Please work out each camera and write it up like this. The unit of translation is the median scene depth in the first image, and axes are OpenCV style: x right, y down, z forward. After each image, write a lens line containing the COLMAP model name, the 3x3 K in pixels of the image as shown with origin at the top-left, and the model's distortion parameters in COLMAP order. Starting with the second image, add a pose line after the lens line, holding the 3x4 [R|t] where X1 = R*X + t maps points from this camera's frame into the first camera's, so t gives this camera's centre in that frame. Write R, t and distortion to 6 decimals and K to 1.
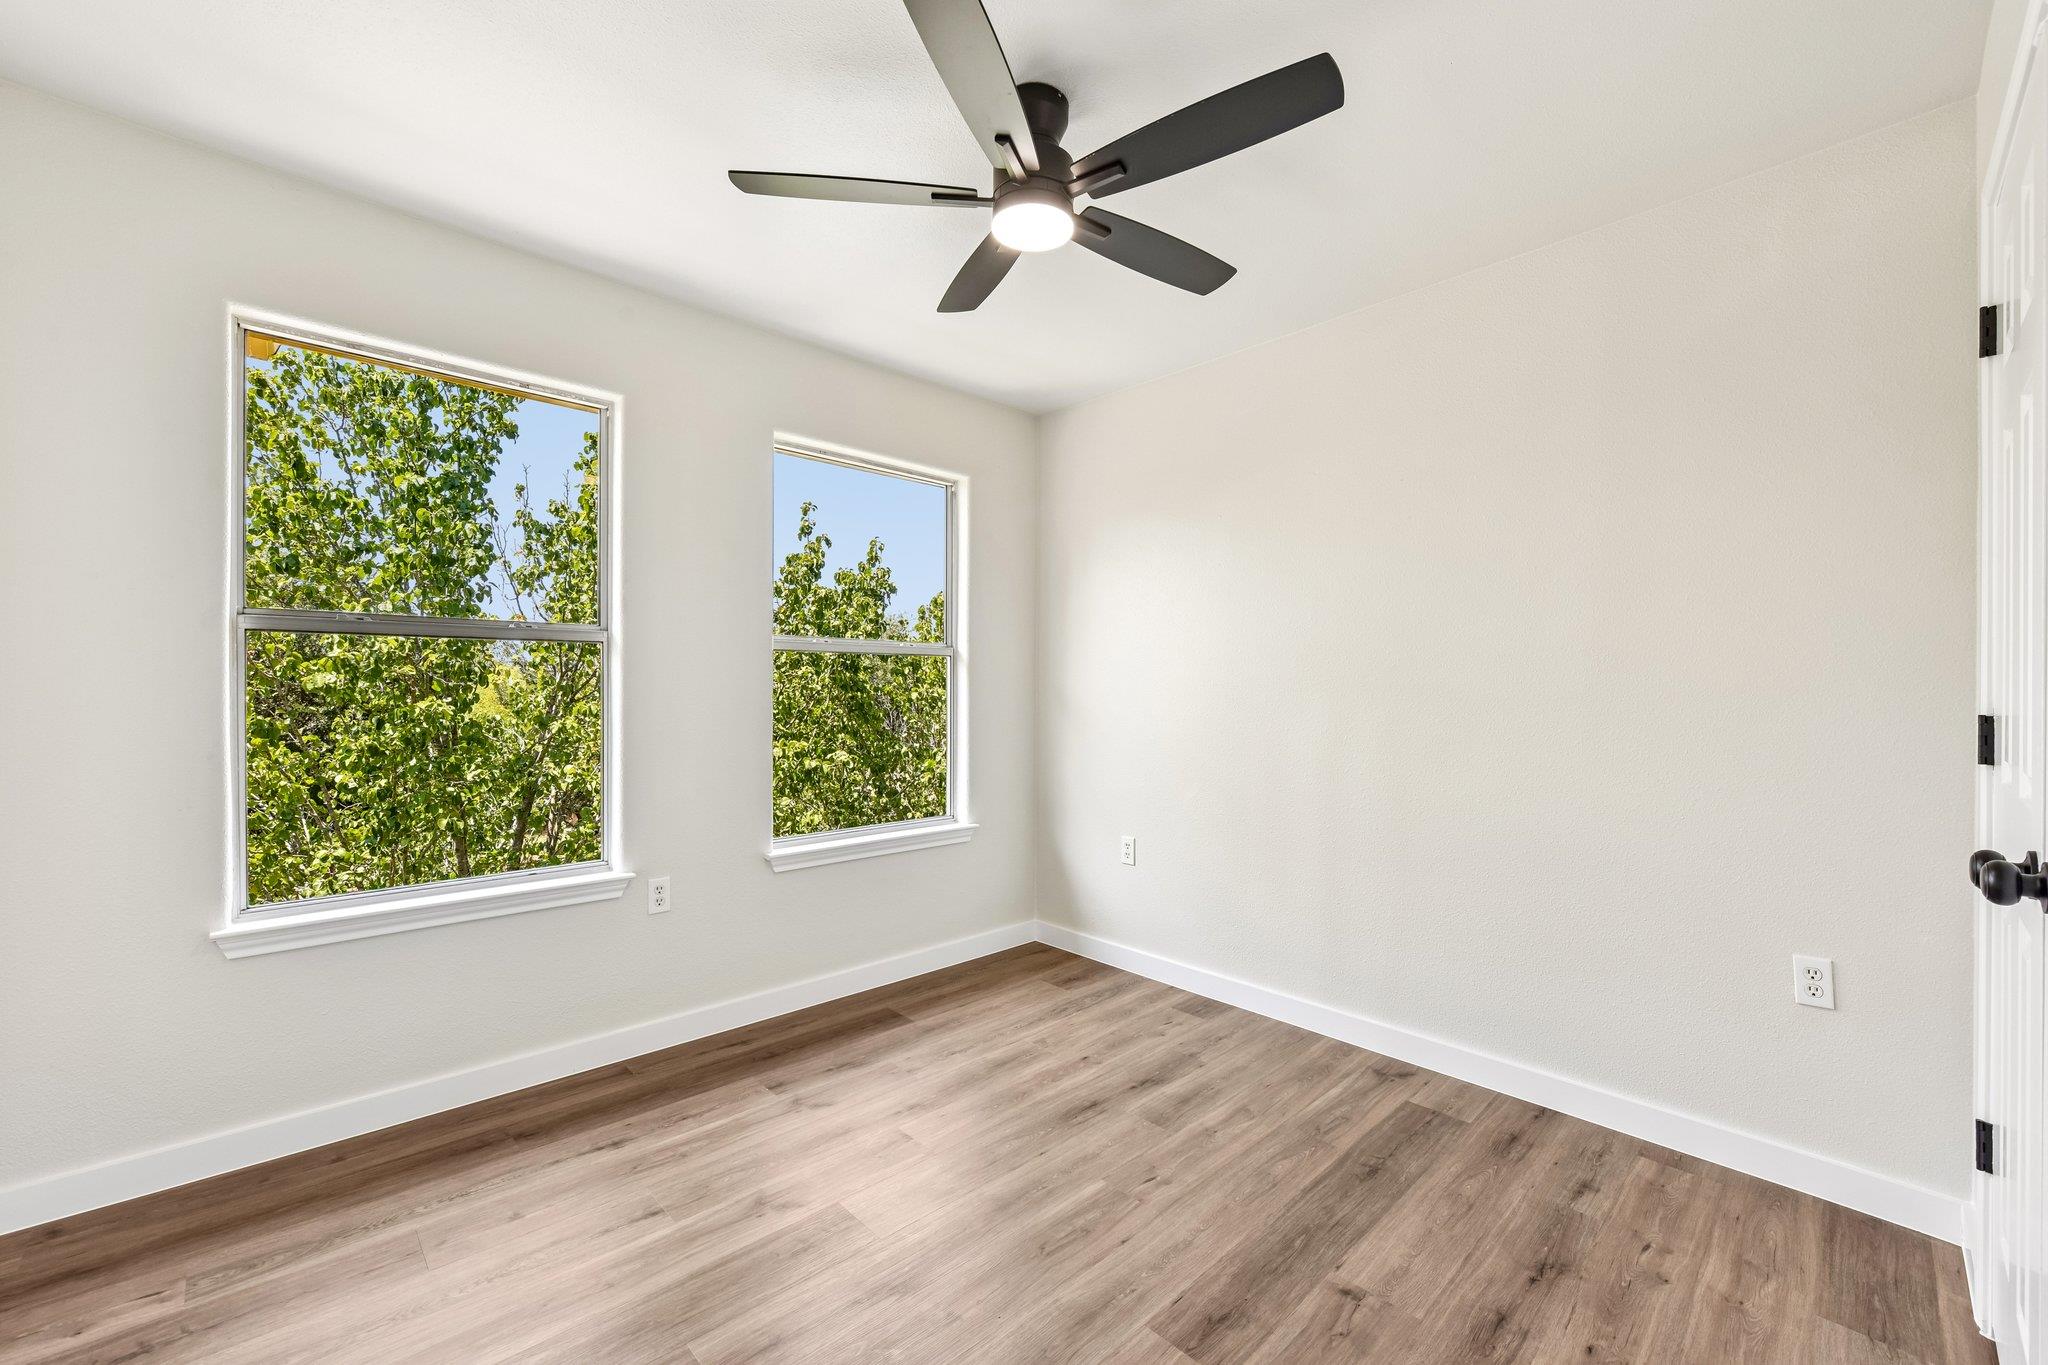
lens RADIAL K [[798.8, 0, 1026.4], [0, 798.8, 692.6], [0, 0, 1]] dist [-0.007592, -0.001824]
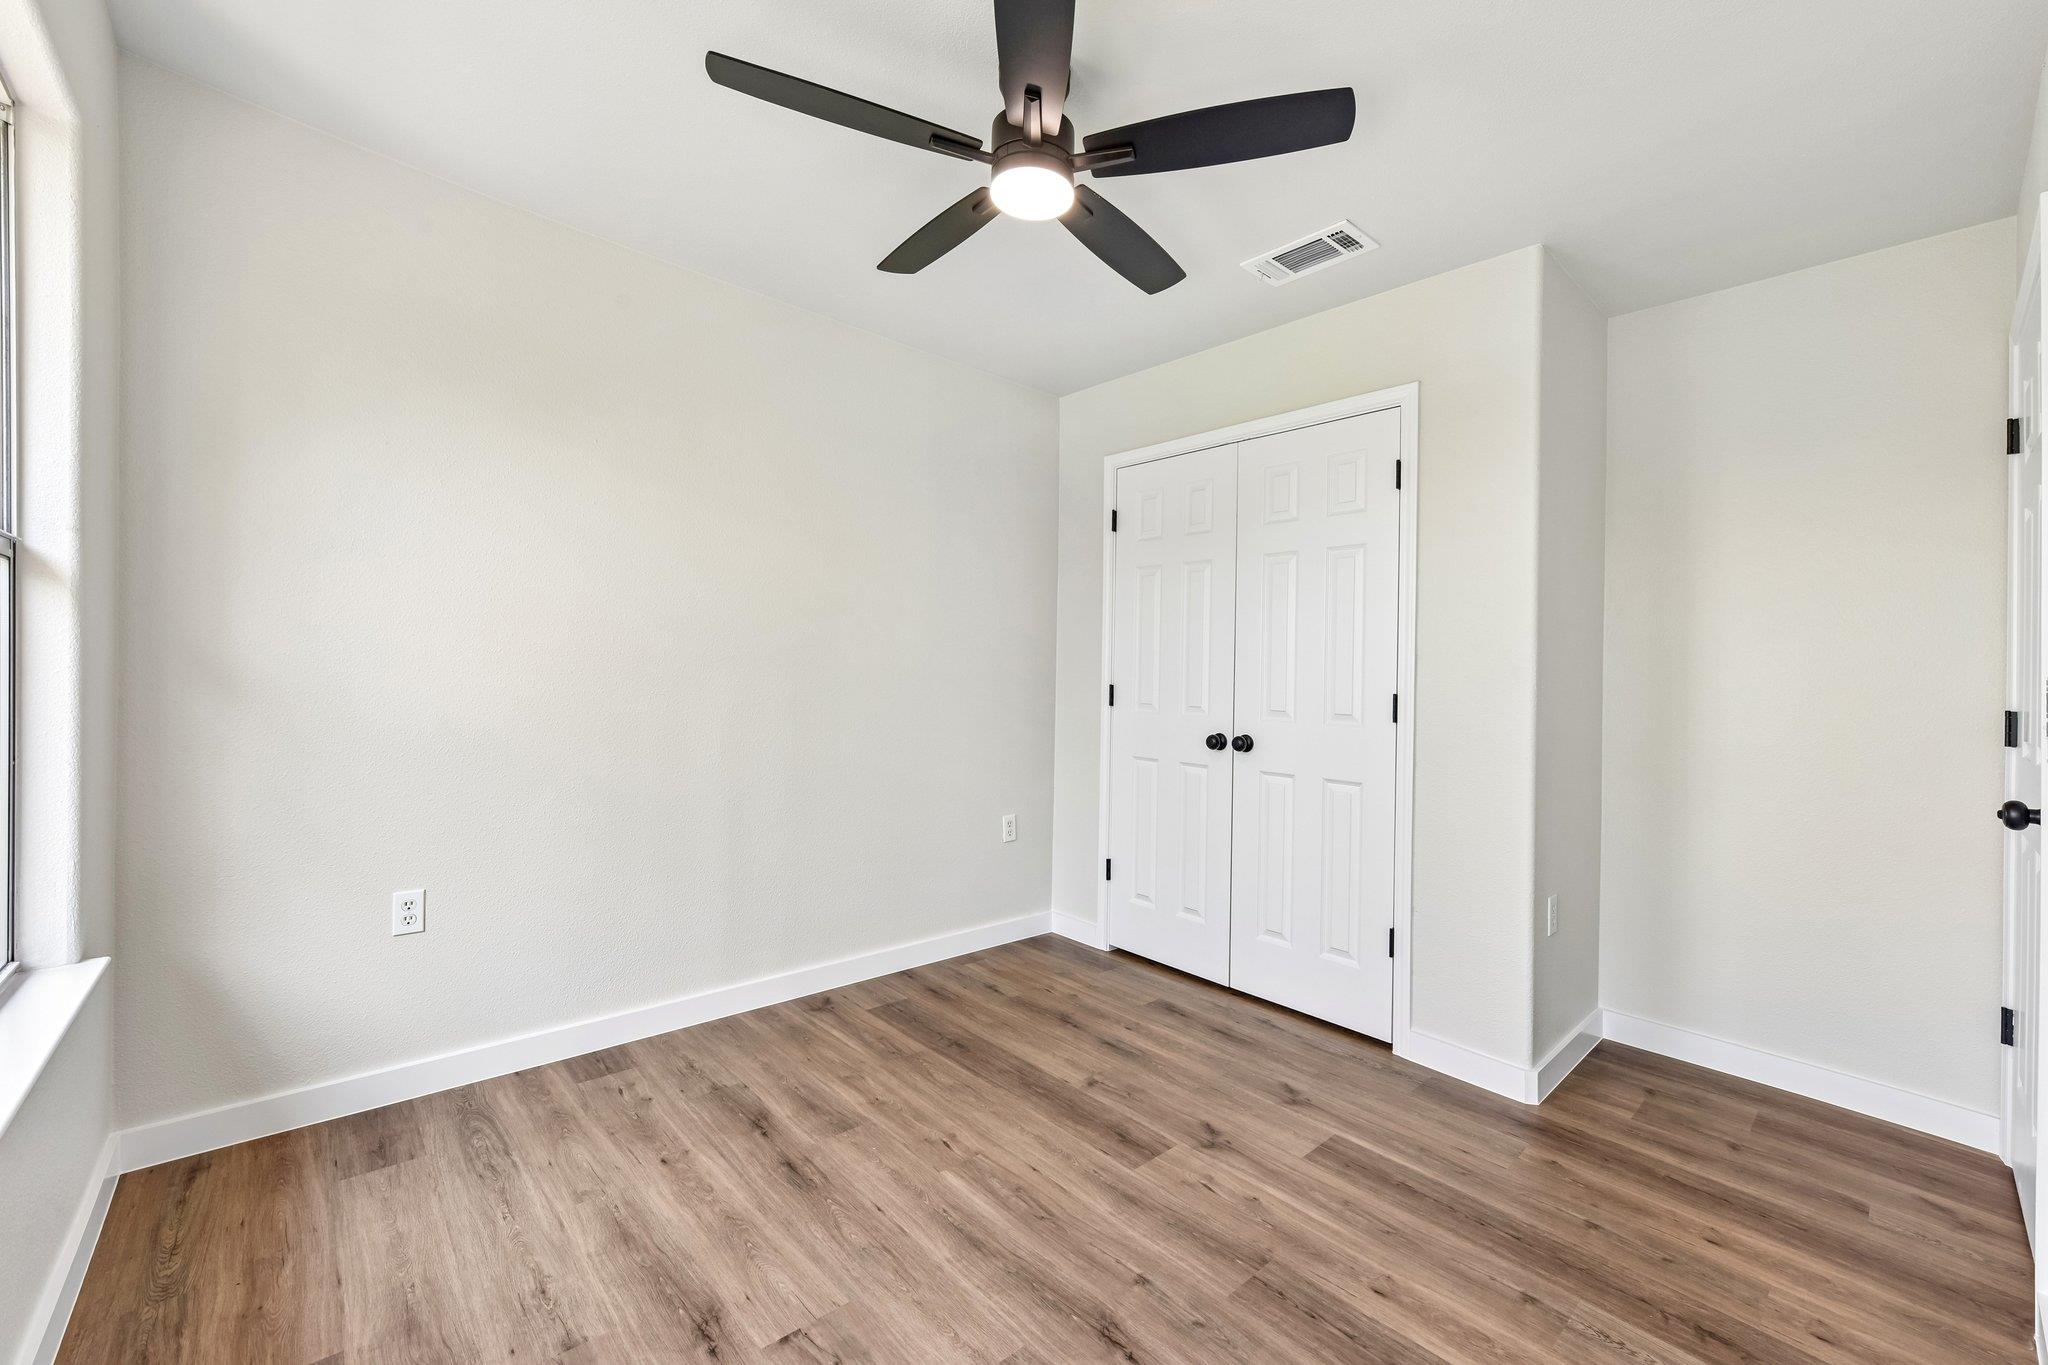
lens RADIAL K [[798.8, 0, 1026.8], [0, 798.8, 676.1], [0, 0, 1]] dist [-0.007592, -0.001824]
pose [[0.074677, -0.005080, 0.997195, -0.733777], [-0.001636, 0.999985, 0.005217, 0.003038], [-0.997206, -0.002021, 0.074668, 0.703641]]
